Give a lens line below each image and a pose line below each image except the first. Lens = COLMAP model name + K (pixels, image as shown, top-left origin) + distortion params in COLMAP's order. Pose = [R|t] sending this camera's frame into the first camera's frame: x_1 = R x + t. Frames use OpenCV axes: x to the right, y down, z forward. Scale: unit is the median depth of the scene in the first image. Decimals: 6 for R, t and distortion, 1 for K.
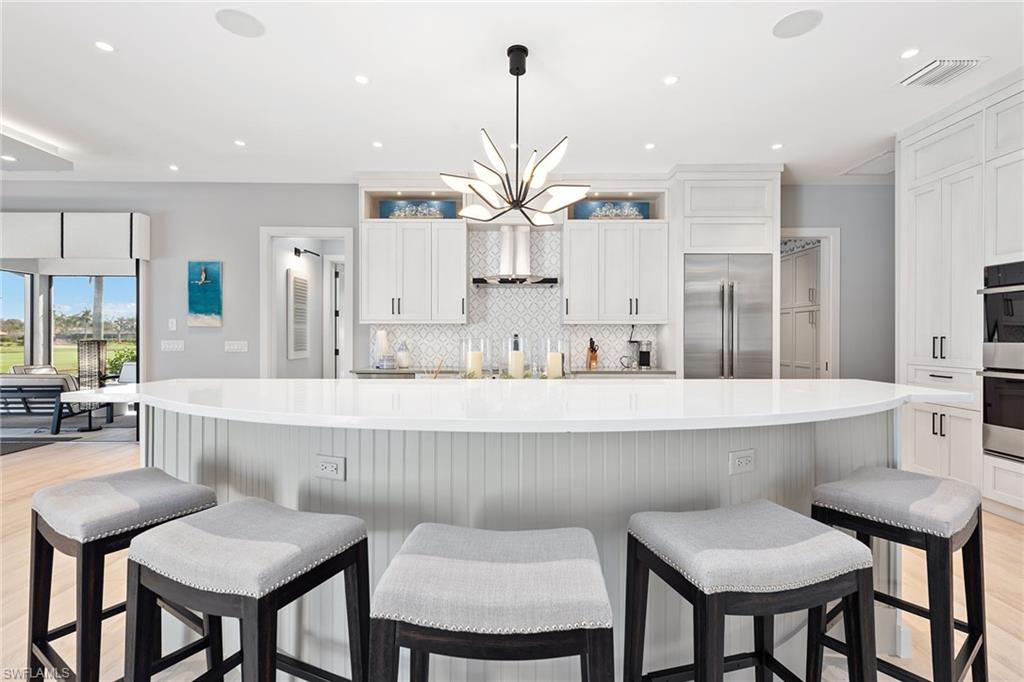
lens RADIAL K [[469.5, 0, 515.3], [0, 469.5, 342.8], [0, 0, 1]] dist [0.009020, -0.000072]
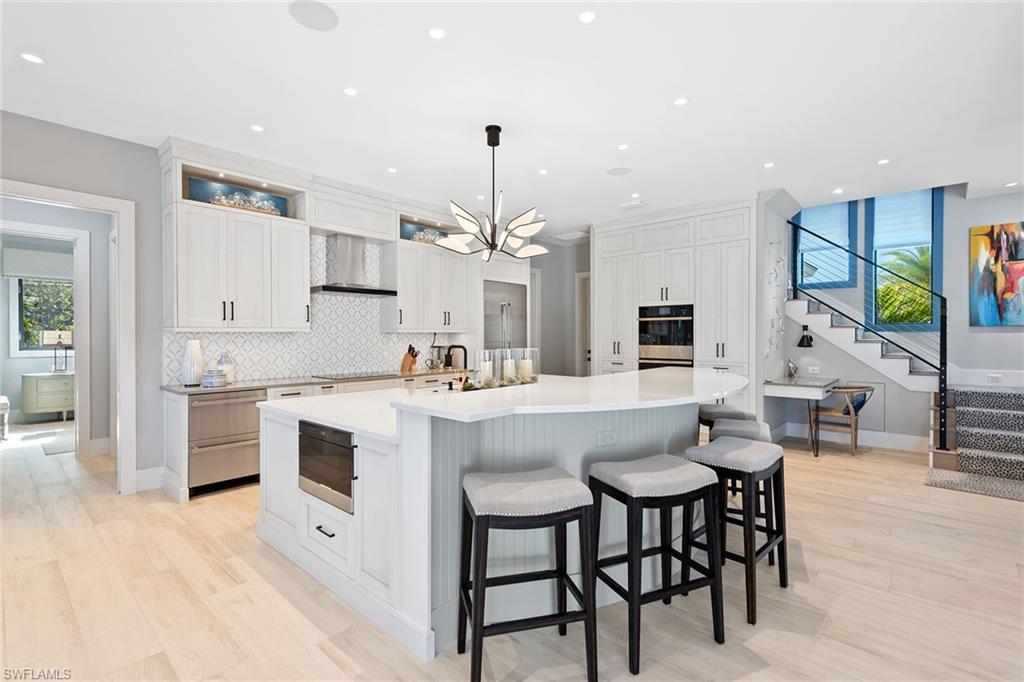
lens RADIAL K [[472.6, 0, 512.0], [0, 472.6, 341.0], [0, 0, 1]] dist [0.015689, 0.000104]
pose [[0.669730, -0.010727, 0.742527, -0.538195], [0.012430, 0.999918, 0.003234, -0.020297], [-0.742501, 0.007064, 0.669808, 0.052020]]
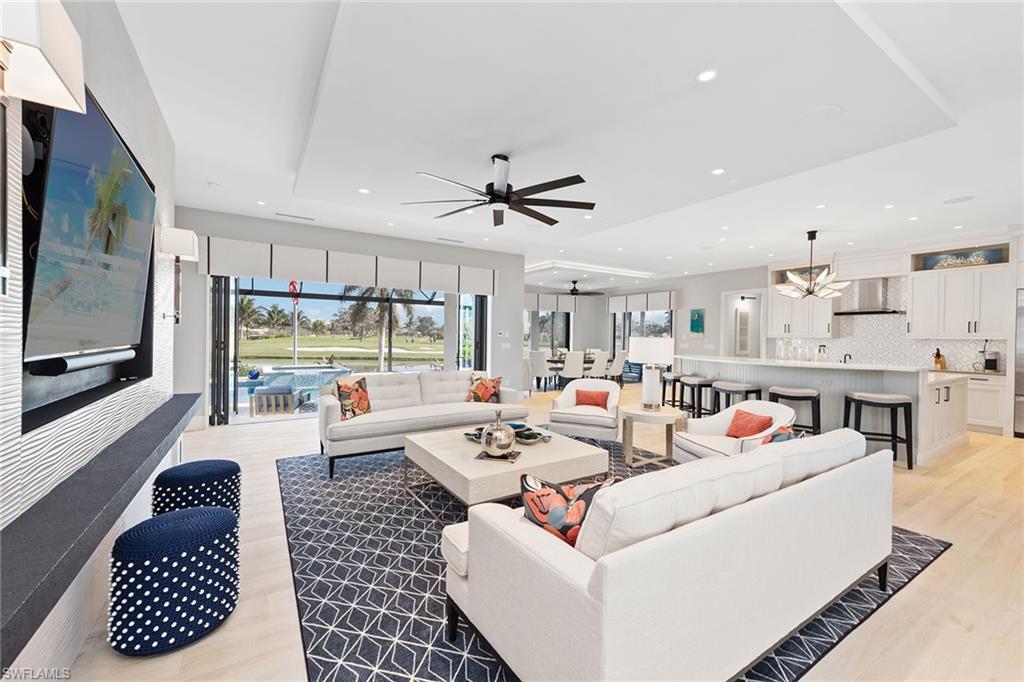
lens RADIAL K [[409.8, 0, 500.0], [0, 409.8, 339.9], [0, 0, 1]] dist [-0.000430, -0.000213]
pose [[0.505578, 0.013335, -0.862678, 0.591068], [-0.022785, 0.999738, 0.002101, -0.008023], [0.862480, 0.018594, 0.505749, -0.853364]]
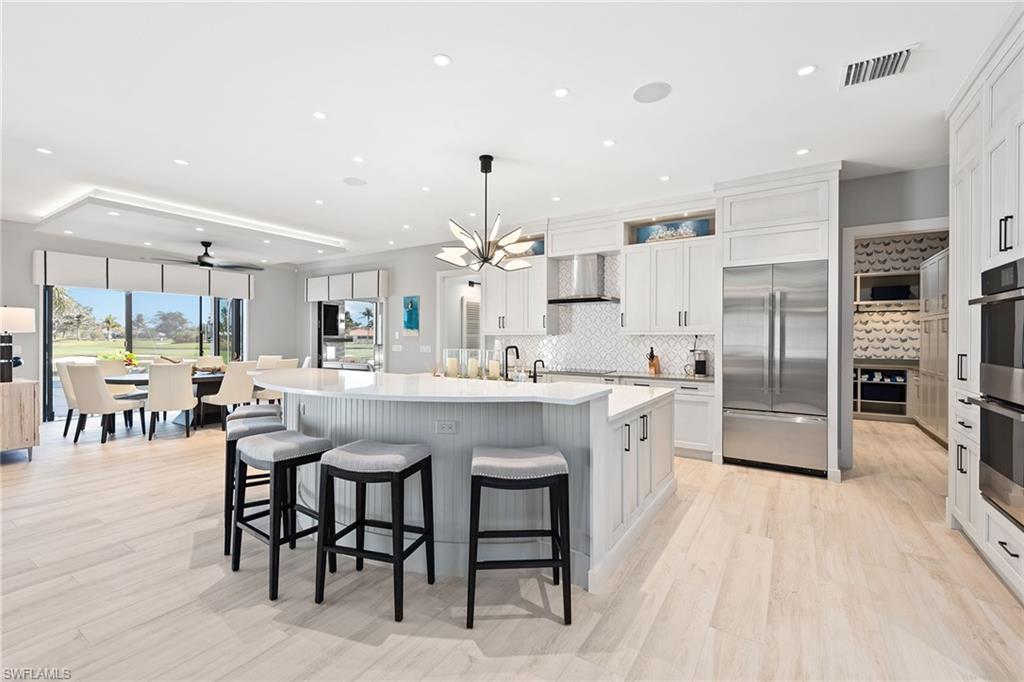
lens RADIAL K [[440.1, 0, 509.2], [0, 440.1, 338.6], [0, 0, 1]] dist [0.005180, 0.000366]
pose [[0.832999, 0.002600, -0.553269, 0.474172], [-0.009554, 0.999907, -0.009686, -0.017443], [0.553193, 0.013354, 0.832946, -0.066405]]
